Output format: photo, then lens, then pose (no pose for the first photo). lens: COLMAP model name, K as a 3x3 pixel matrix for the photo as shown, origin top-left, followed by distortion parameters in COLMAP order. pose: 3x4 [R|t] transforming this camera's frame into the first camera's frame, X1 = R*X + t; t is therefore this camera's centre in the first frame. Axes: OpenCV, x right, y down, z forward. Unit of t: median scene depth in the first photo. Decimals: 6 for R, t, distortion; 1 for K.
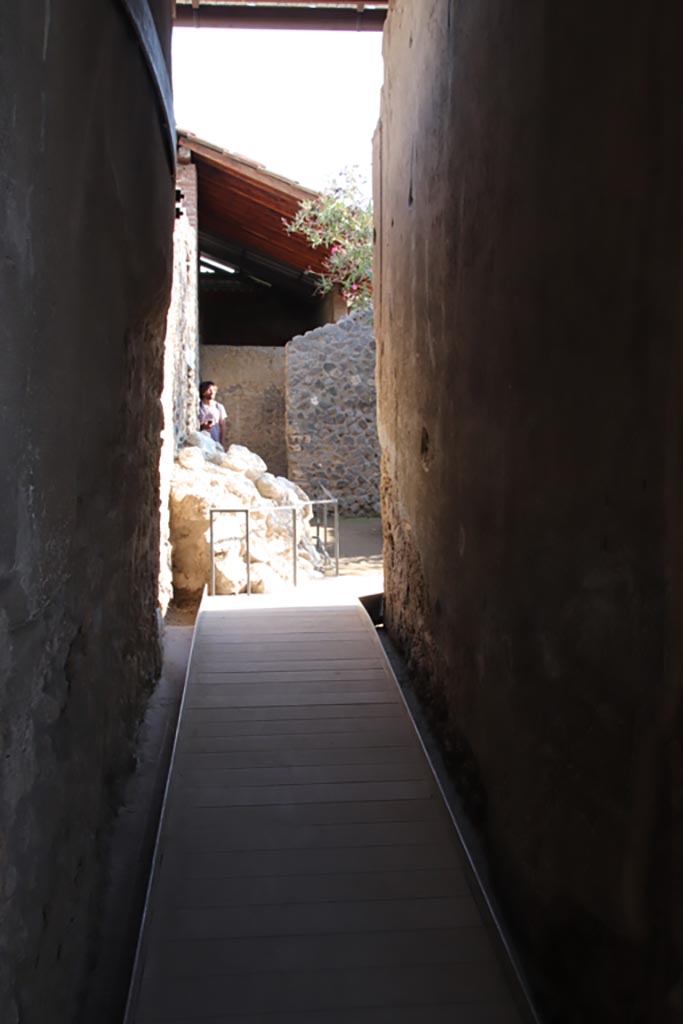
lens RADIAL K [[982.4, 0, 341.5], [0, 982.4, 512.0], [0, 0, 1]] dist [-0.019625, -0.000659]
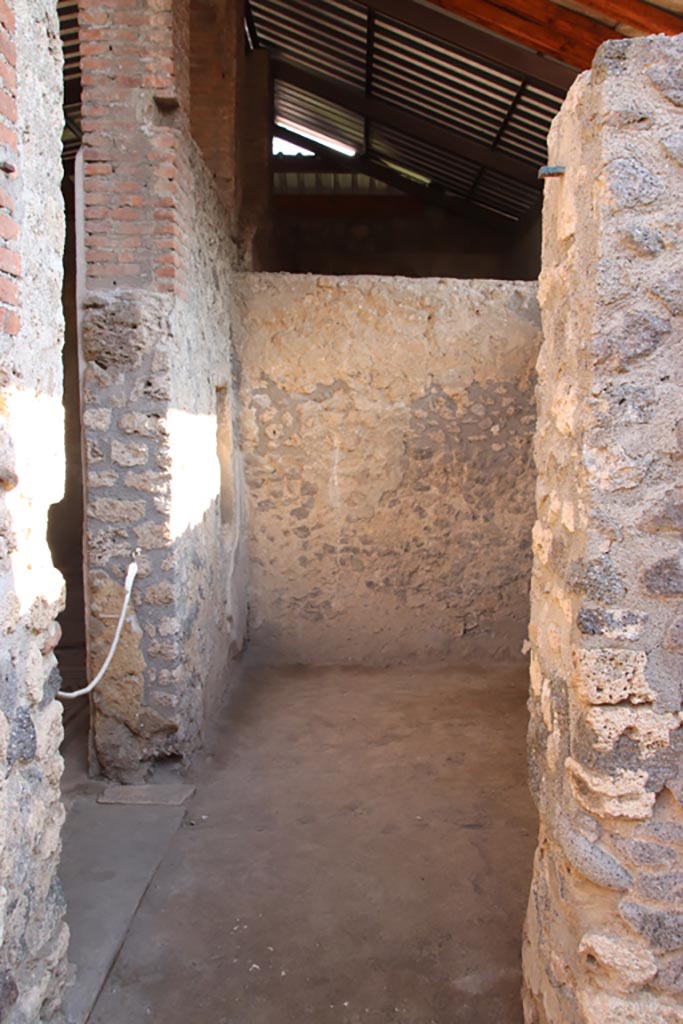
lens RADIAL K [[982.4, 0, 341.5], [0, 982.4, 512.0], [0, 0, 1]] dist [-0.019625, -0.000659]
pose [[0.989291, 0.029158, -0.143013, -0.067503], [-0.030243, 0.999528, -0.005416, -0.104863], [0.142787, 0.009683, 0.989706, 0.848053]]
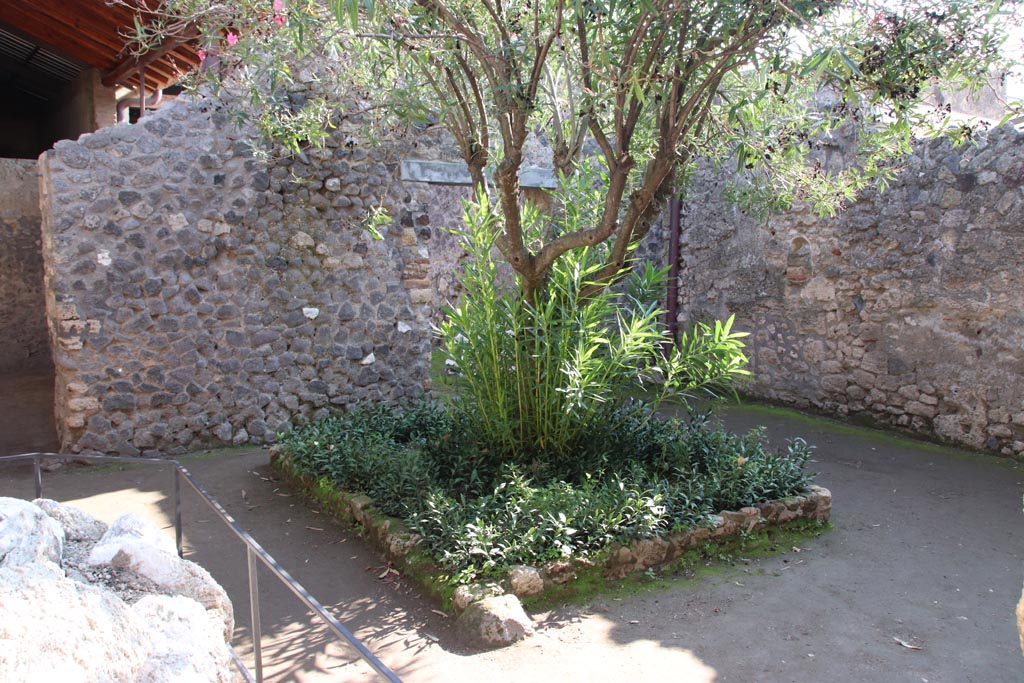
lens RADIAL K [[850.2, 0, 512.0], [0, 850.2, 341.5], [0, 0, 1]] dist [-0.154367, 0.156470]
pose [[0.870485, -0.055882, 0.489012, -0.057558], [0.038285, 0.998211, 0.045921, -0.078035], [-0.490704, -0.021252, 0.871067, 0.471214]]
